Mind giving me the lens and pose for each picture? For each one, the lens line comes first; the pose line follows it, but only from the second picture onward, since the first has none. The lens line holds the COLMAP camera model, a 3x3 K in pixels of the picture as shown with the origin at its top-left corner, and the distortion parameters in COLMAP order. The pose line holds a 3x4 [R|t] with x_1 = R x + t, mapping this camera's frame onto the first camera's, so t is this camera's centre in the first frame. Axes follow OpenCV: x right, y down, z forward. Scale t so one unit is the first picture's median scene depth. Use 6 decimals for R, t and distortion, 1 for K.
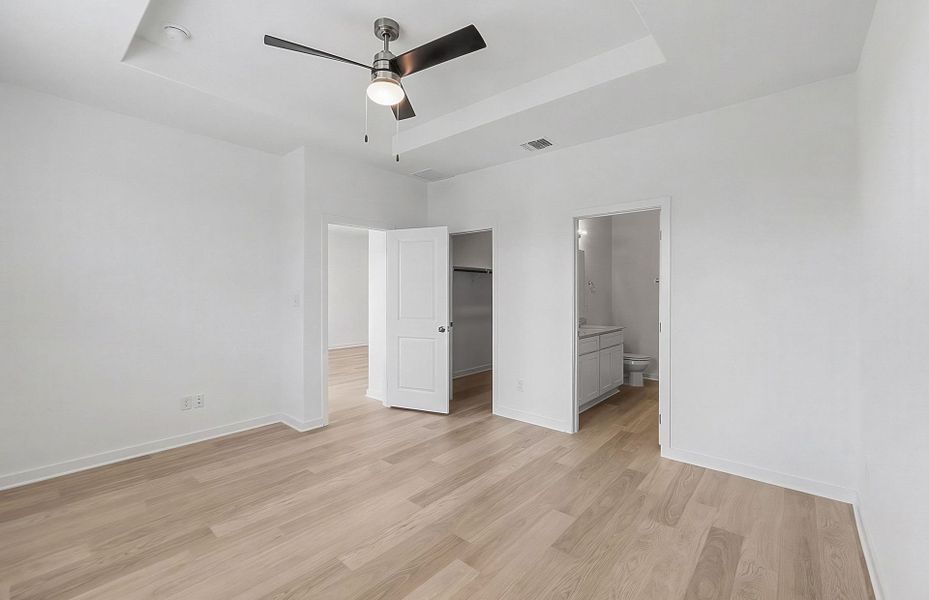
lens RADIAL K [[388.3, 0, 467.1], [0, 388.3, 298.7], [0, 0, 1]] dist [-0.000058, -0.000039]
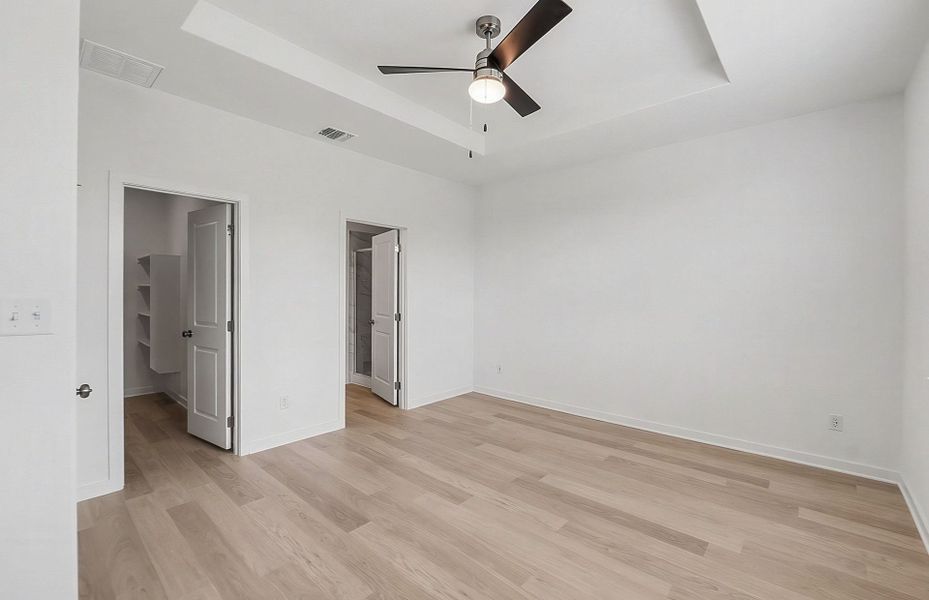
lens RADIAL K [[402.7, 0, 464.5], [0, 402.7, 300.0], [0, 0, 1]] dist [-0.000483, -0.000089]
pose [[0.020662, -0.027355, 0.999412, -0.984591], [0.010065, 0.999581, 0.027151, -0.021704], [-0.999736, 0.009498, 0.020928, 0.820026]]
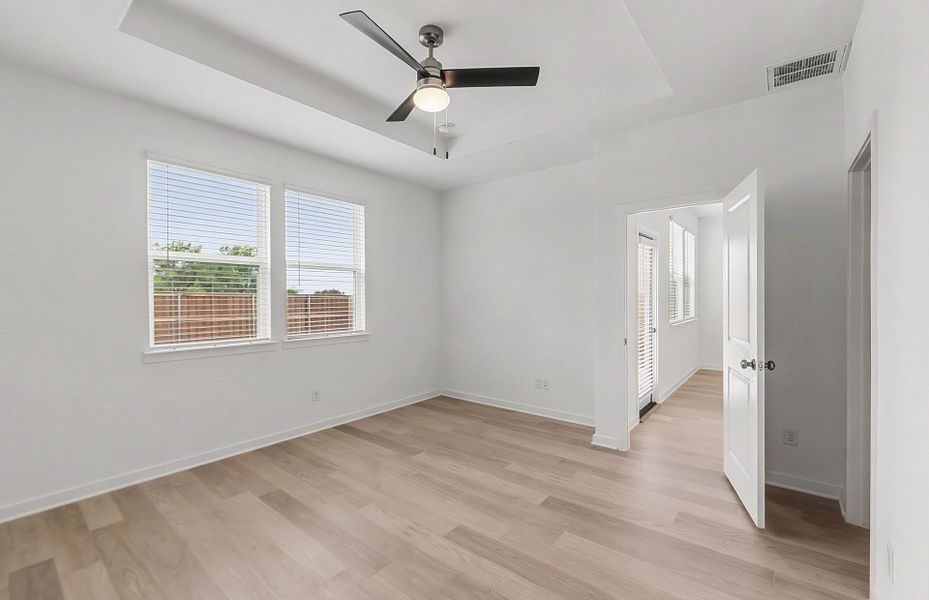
lens RADIAL K [[388.3, 0, 467.1], [0, 388.3, 298.7], [0, 0, 1]] dist [-0.000058, -0.000039]
pose [[0.036008, 0.004293, -0.999342, 0.650343], [-0.008319, 0.999957, 0.003996, -0.016756], [0.999317, 0.008170, 0.036042, 0.837086]]
